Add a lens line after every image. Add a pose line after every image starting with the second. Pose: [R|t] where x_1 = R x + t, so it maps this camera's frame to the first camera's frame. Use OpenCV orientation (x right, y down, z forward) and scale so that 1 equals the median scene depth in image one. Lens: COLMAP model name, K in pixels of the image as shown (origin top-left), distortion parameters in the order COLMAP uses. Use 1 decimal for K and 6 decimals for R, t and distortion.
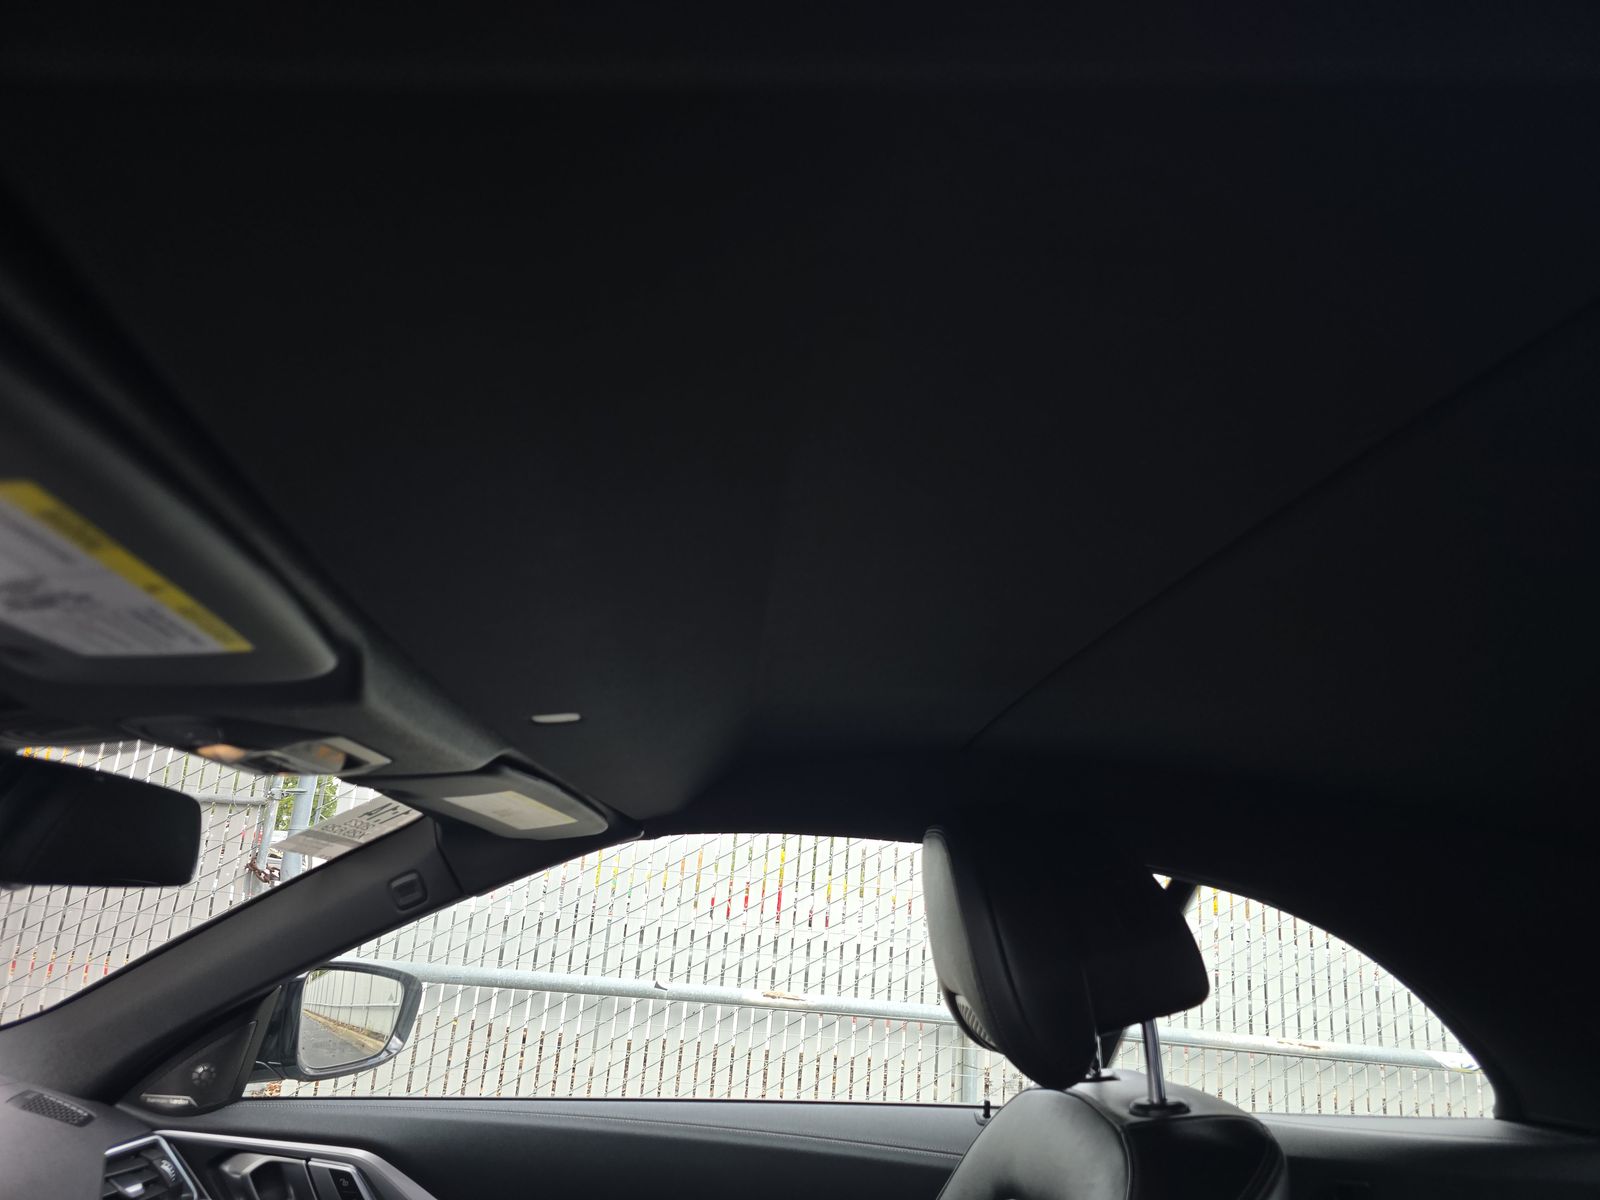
lens RADIAL K [[1094.8, 0, 800.0], [0, 1094.8, 600.0], [0, 0, 1]] dist [0.041028, -0.033950]
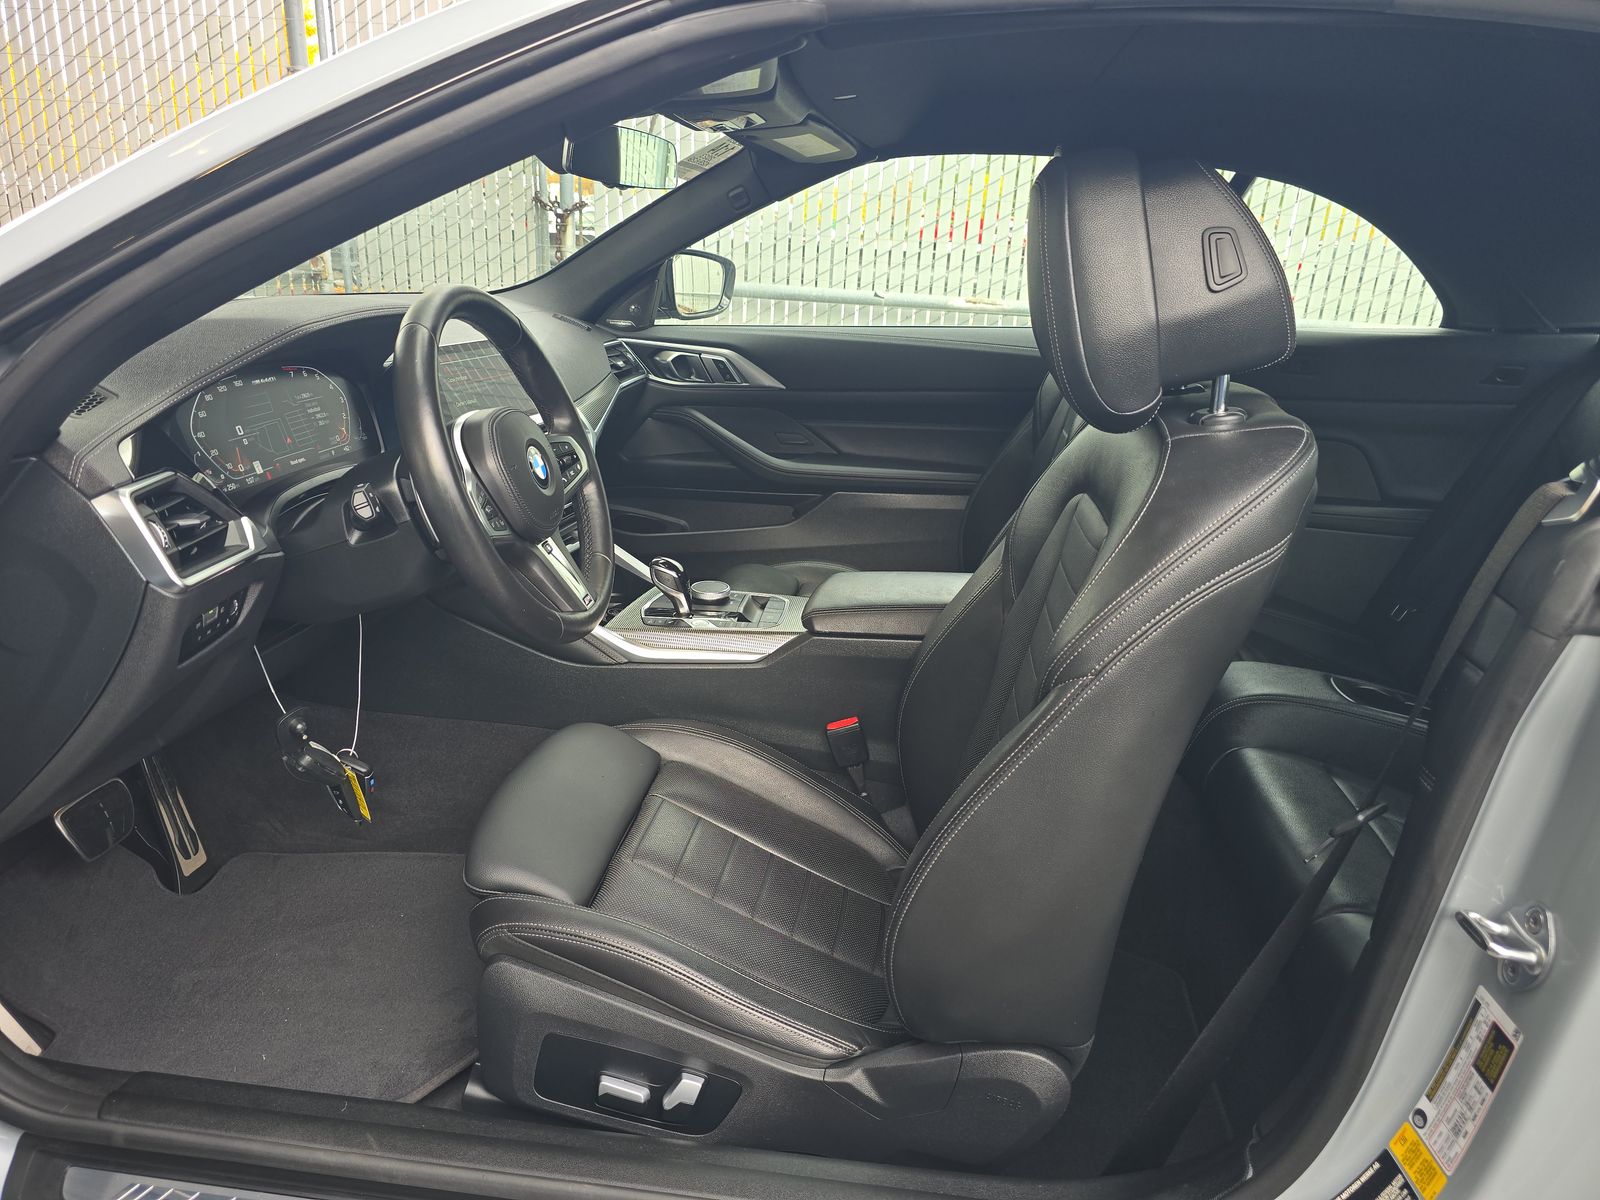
lens RADIAL K [[1094.8, 0, 800.0], [0, 1094.8, 600.0], [0, 0, 1]] dist [0.041028, -0.033950]
pose [[0.983300, 0.033162, -0.178945, 0.048229], [0.072009, 0.832124, 0.549894, -0.127694], [0.167140, -0.553597, 0.815840, -0.623164]]
